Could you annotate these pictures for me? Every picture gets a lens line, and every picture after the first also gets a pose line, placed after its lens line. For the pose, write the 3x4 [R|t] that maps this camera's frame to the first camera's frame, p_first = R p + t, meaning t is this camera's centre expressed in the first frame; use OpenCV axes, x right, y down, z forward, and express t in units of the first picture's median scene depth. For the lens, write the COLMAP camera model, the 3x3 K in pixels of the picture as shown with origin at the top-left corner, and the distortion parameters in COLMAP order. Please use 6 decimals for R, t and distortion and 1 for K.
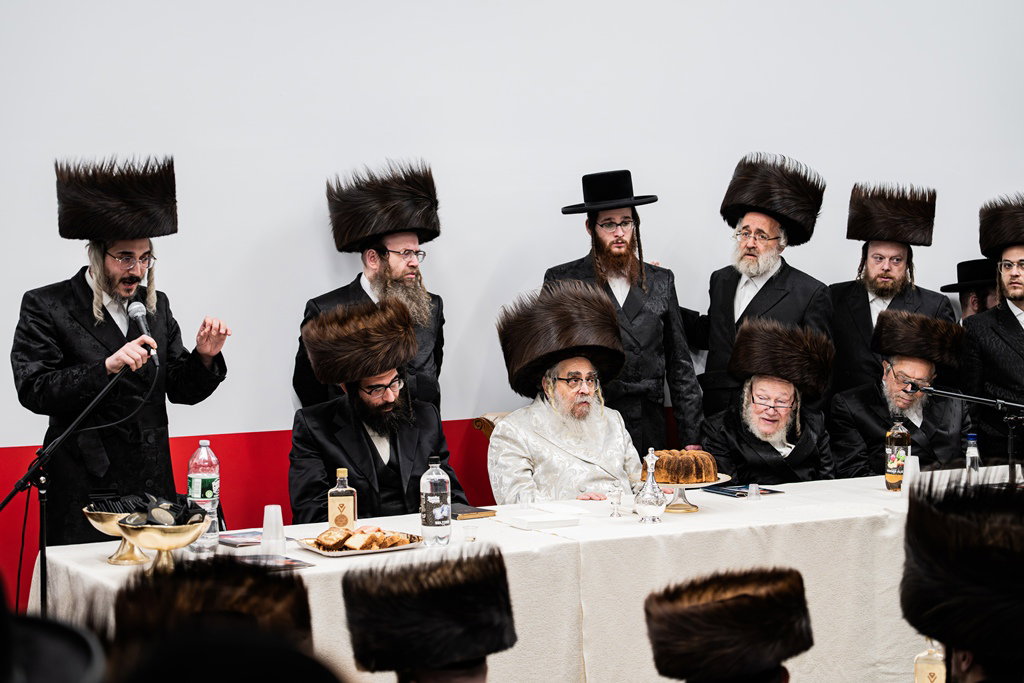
lens RADIAL K [[2013.8, 0, 512.8], [0, 2013.8, 270.8], [0, 0, 1]] dist [-0.010457, 0.000000]
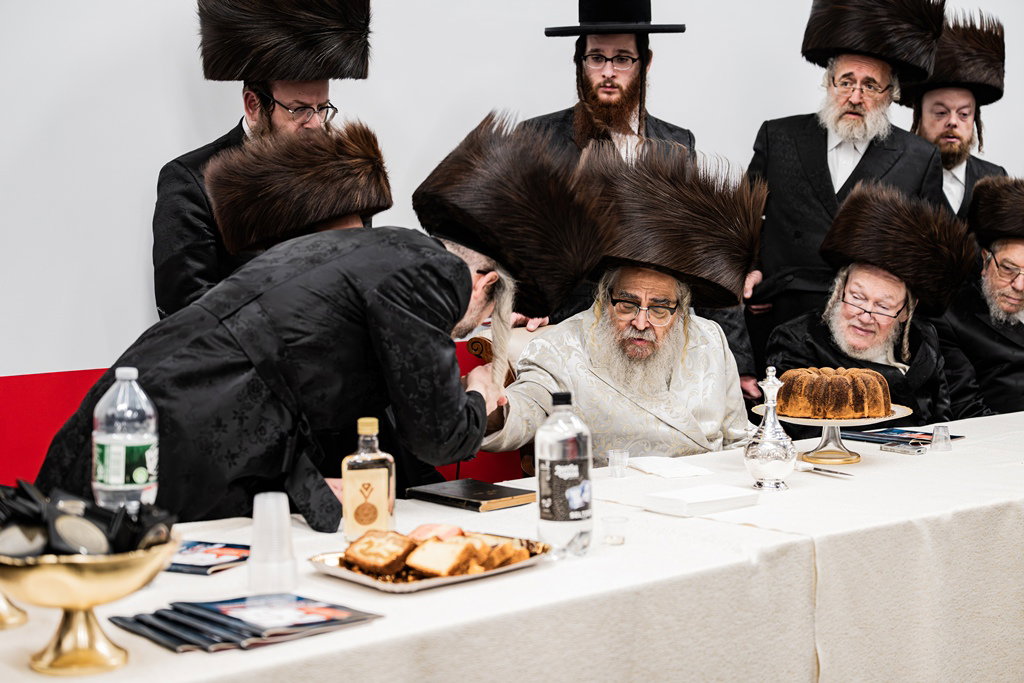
lens RADIAL K [[1765.4, 0, 534.0], [0, 1765.4, 343.1], [0, 0, 1]] dist [-0.028074, 0.000000]
pose [[0.982885, -0.017559, 0.183382, -0.130818], [0.006408, 0.998104, 0.061222, 0.050333], [-0.184109, -0.058999, 0.981133, 0.538390]]
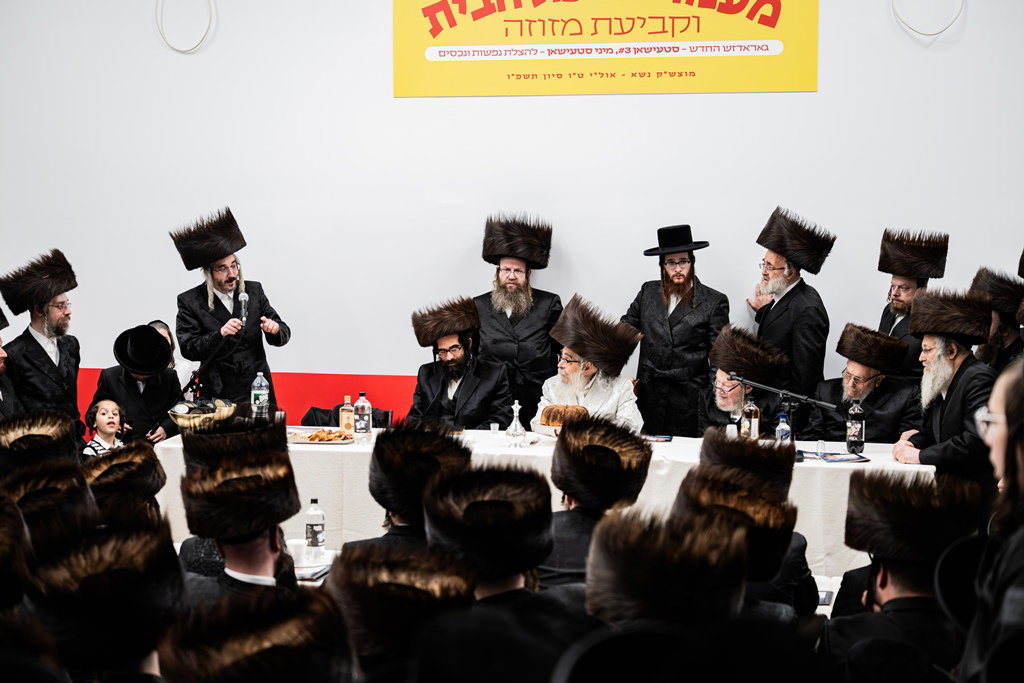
lens RADIAL K [[1575.6, 0, 523.3], [0, 1575.6, 348.0], [0, 0, 1]] dist [0.016963, 0.000000]
pose [[0.778655, 0.064018, -0.624177, 0.888230], [-0.025936, 0.997215, 0.069923, -0.041192], [0.626915, -0.038258, 0.778147, 0.050939]]
